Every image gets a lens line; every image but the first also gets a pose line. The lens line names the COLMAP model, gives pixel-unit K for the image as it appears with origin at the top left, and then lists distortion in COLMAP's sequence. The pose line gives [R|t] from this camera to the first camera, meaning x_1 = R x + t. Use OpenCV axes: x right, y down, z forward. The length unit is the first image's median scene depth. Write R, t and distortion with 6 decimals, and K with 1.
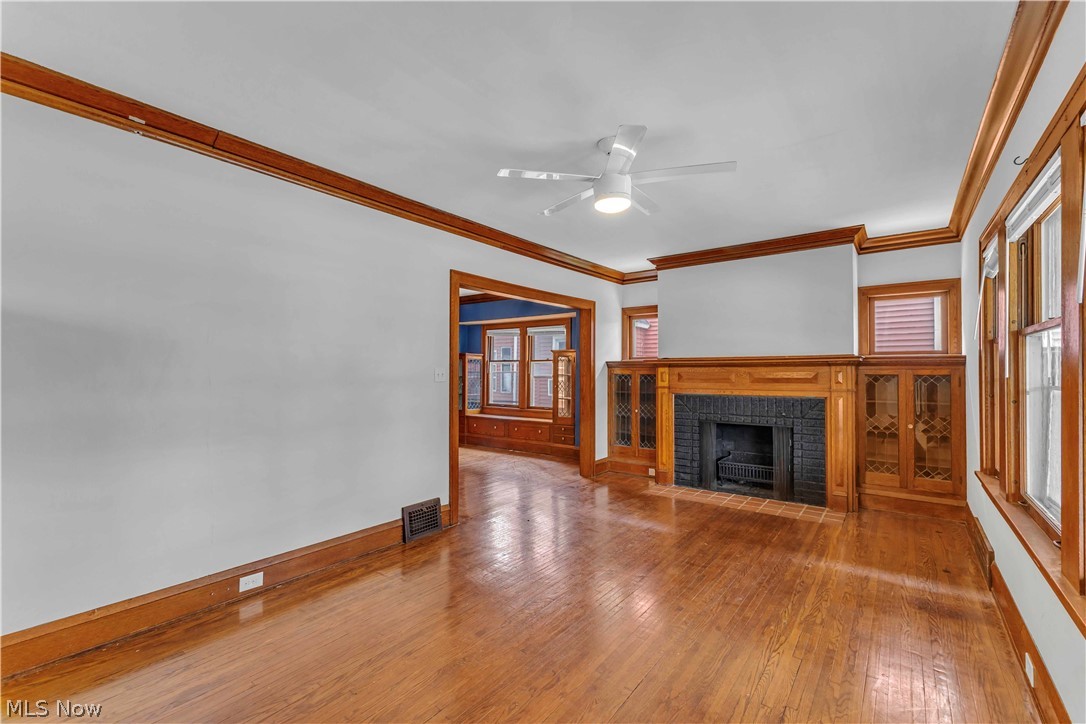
lens RADIAL K [[470.8, 0, 546.2], [0, 470.8, 365.2], [0, 0, 1]] dist [-0.010003, -0.000003]
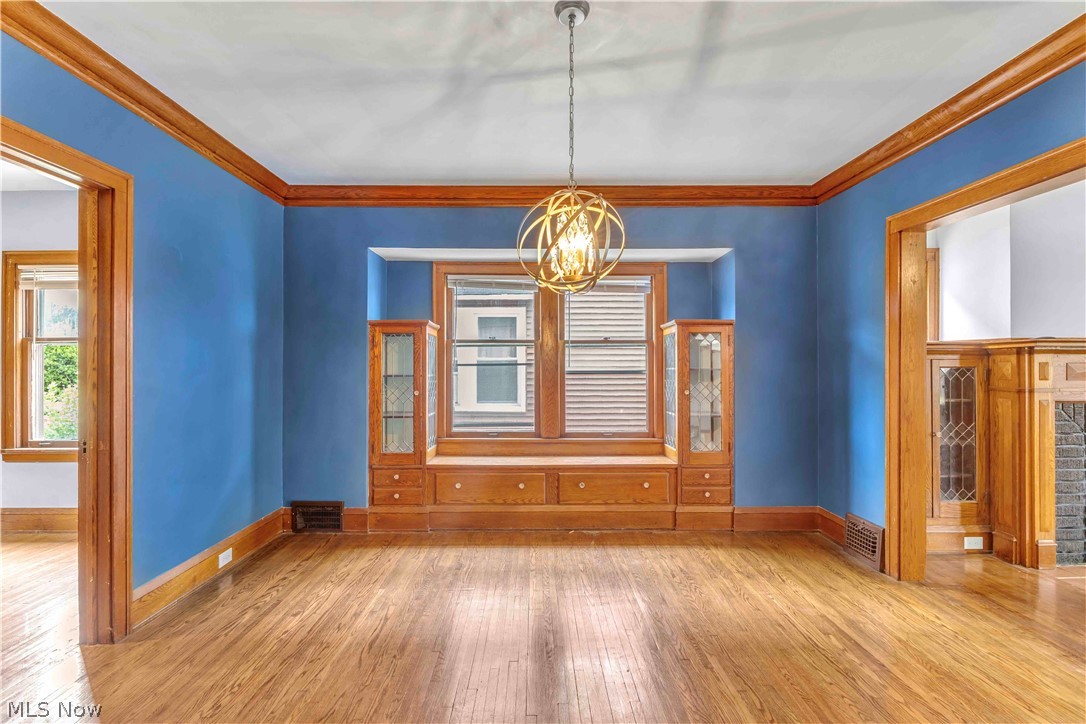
lens RADIAL K [[470.8, 0, 546.4], [0, 470.8, 357.9], [0, 0, 1]] dist [-0.010003, -0.000003]
pose [[0.796839, 0.014507, 0.604018, -0.498938], [-0.007577, 0.999873, -0.014018, 0.019387], [-0.604144, 0.006594, 0.796848, 0.840963]]
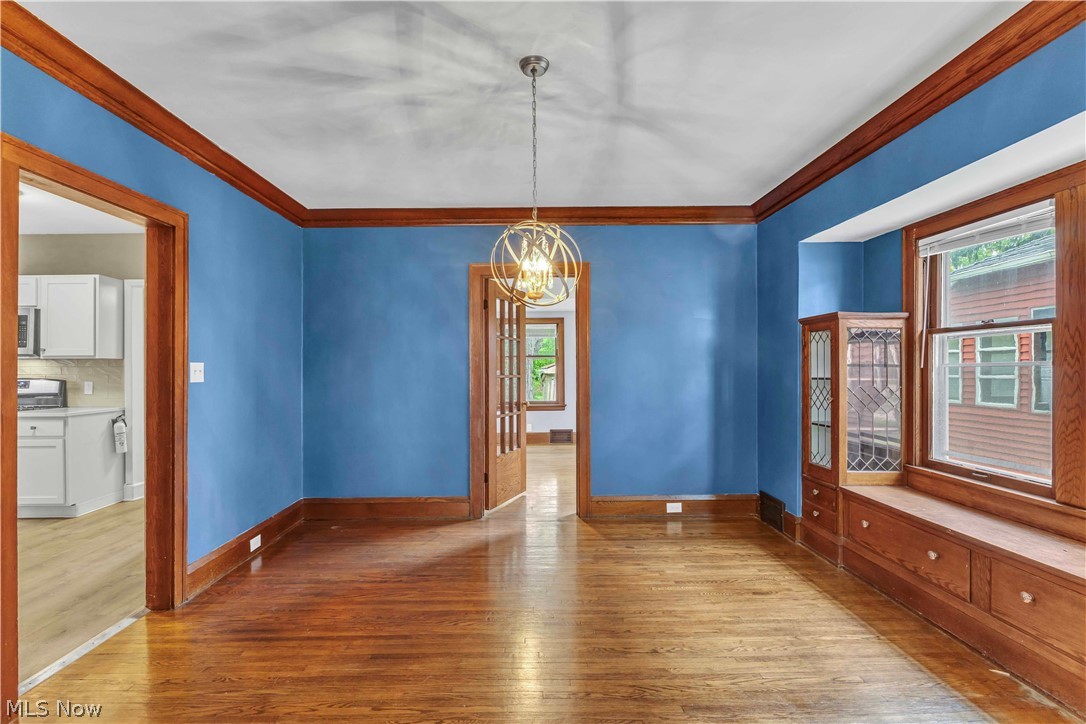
lens RADIAL K [[496.7, 0, 537.1], [0, 496.7, 363.7], [0, 0, 1]] dist [-0.016963, -0.001272]
pose [[0.614995, -0.008243, -0.788488, -0.026392], [0.013755, 0.999905, 0.000275, 0.013894], [0.788411, -0.011015, 0.615050, 0.842987]]
